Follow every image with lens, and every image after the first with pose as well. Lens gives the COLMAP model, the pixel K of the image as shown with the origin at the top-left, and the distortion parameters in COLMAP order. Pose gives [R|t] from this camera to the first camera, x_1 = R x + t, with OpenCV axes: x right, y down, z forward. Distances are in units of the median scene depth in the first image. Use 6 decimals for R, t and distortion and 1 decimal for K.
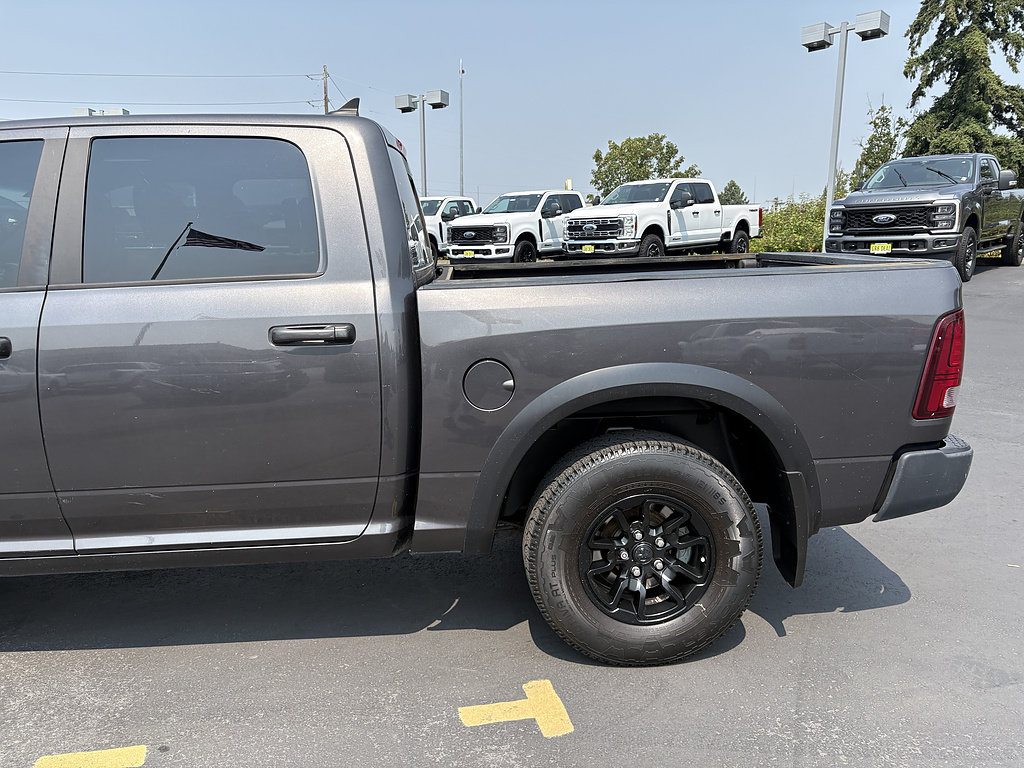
lens RADIAL K [[792.3, 0, 507.5], [0, 792.3, 383.2], [0, 0, 1]] dist [0.039122, -0.046840]
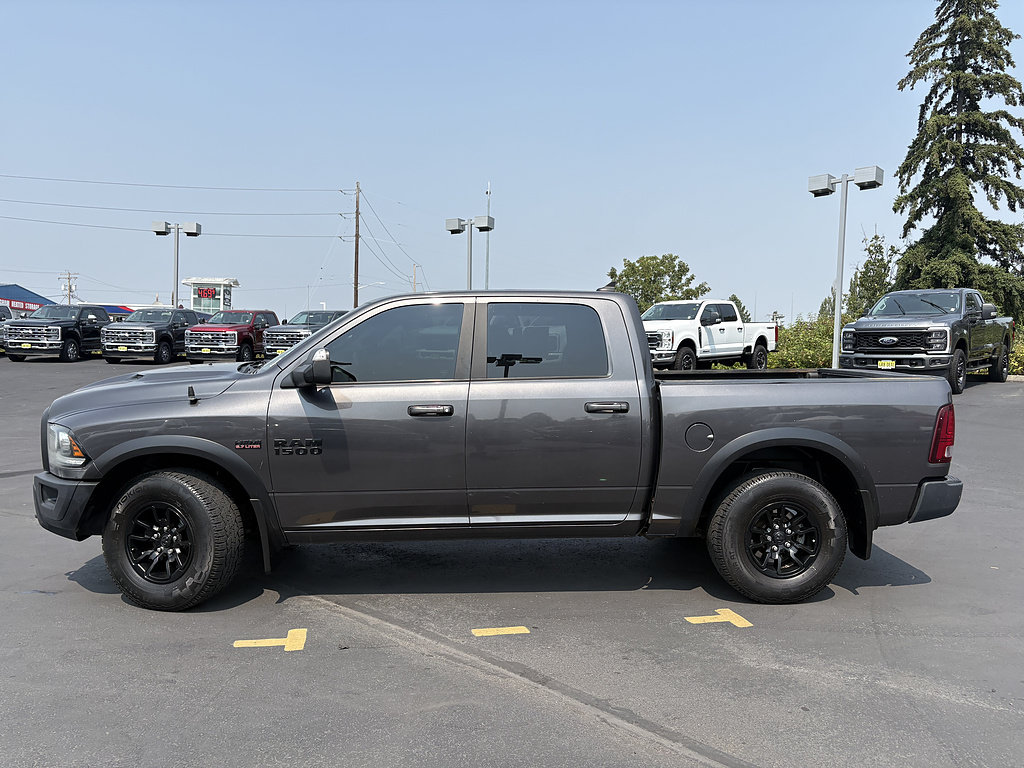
lens RADIAL K [[800.4, 0, 514.8], [0, 800.4, 379.4], [0, 0, 1]] dist [0.036177, -0.004184]
pose [[0.999647, 0.023368, 0.012656, -0.109349], [-0.021453, 0.990654, -0.134702, 0.029604], [-0.015685, 0.134383, 0.990805, -0.197629]]
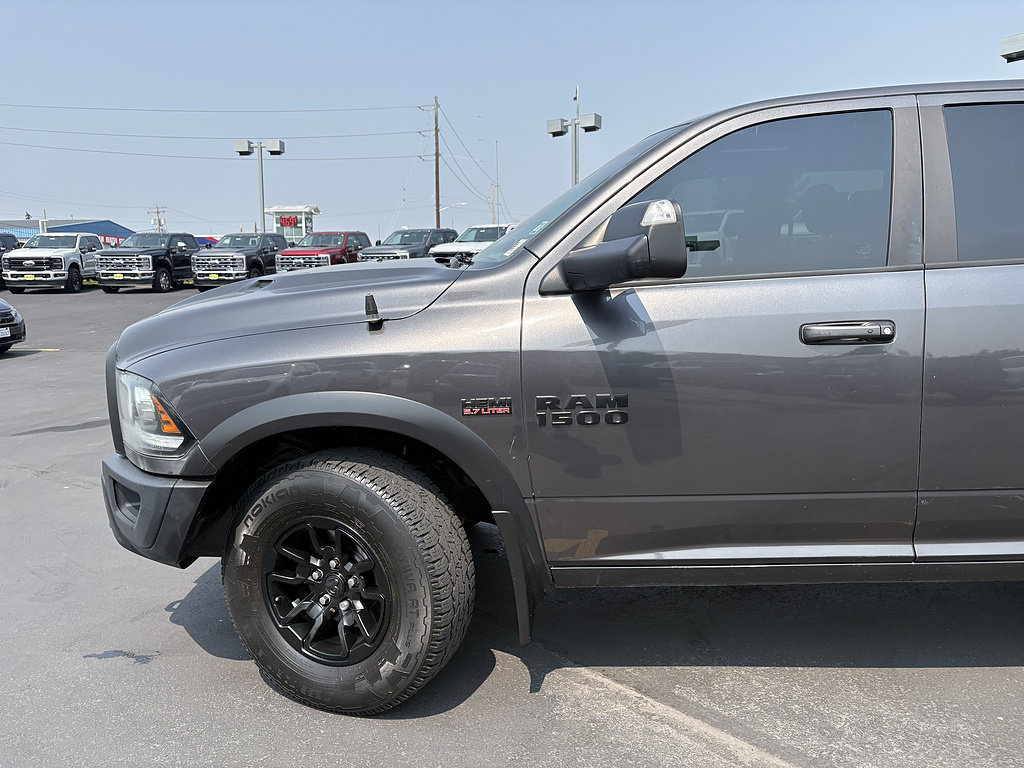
lens RADIAL K [[792.3, 0, 507.5], [0, 792.3, 383.2], [0, 0, 1]] dist [0.039122, -0.046840]
pose [[0.996225, 0.004895, -0.086665, -0.215929], [-0.007781, 0.999425, -0.032995, 0.010596], [0.086454, 0.033544, 0.995691, 0.011862]]
